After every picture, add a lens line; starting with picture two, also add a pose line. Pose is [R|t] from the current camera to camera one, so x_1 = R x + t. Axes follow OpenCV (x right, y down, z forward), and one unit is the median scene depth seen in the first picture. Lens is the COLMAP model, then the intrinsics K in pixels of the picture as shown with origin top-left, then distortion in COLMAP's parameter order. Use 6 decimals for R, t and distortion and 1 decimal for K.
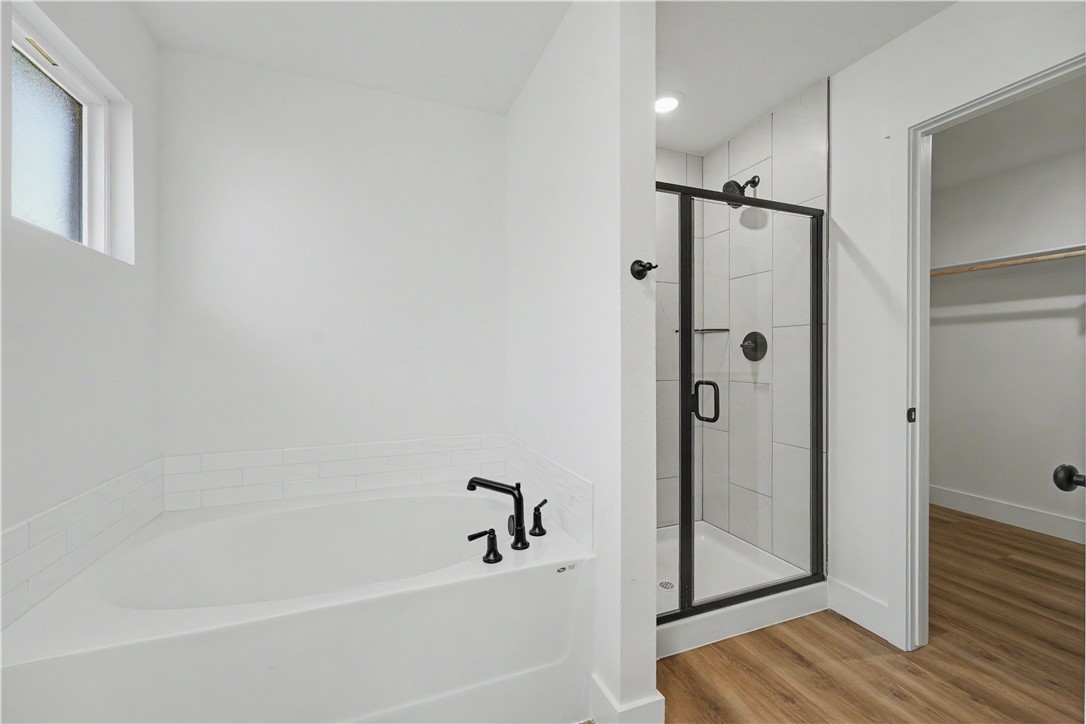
lens RADIAL K [[462.9, 0, 543.0], [0, 462.9, 362.0], [0, 0, 1]] dist [0.015406, -0.000008]
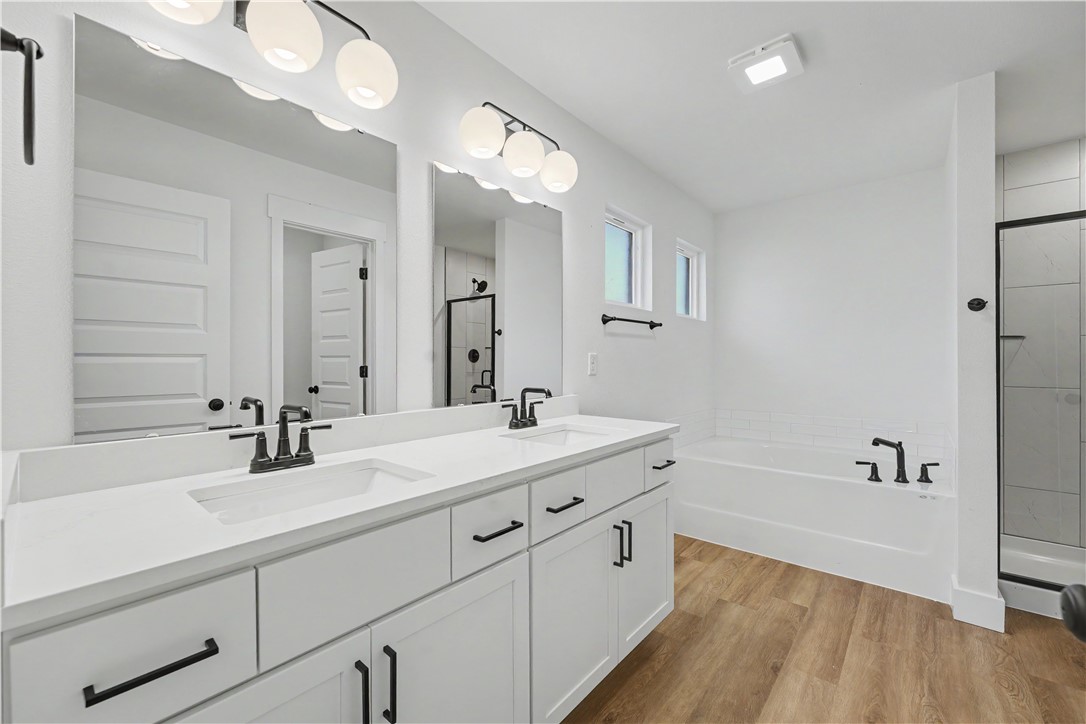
lens RADIAL K [[438.1, 0, 544.9], [0, 438.1, 359.9], [0, 0, 1]] dist [-0.002058, -0.000149]
pose [[0.471786, -0.005733, -0.881695, 0.675633], [-0.002810, 0.999964, -0.008005, 0.002732], [0.881709, 0.006254, 0.471753, -0.737041]]
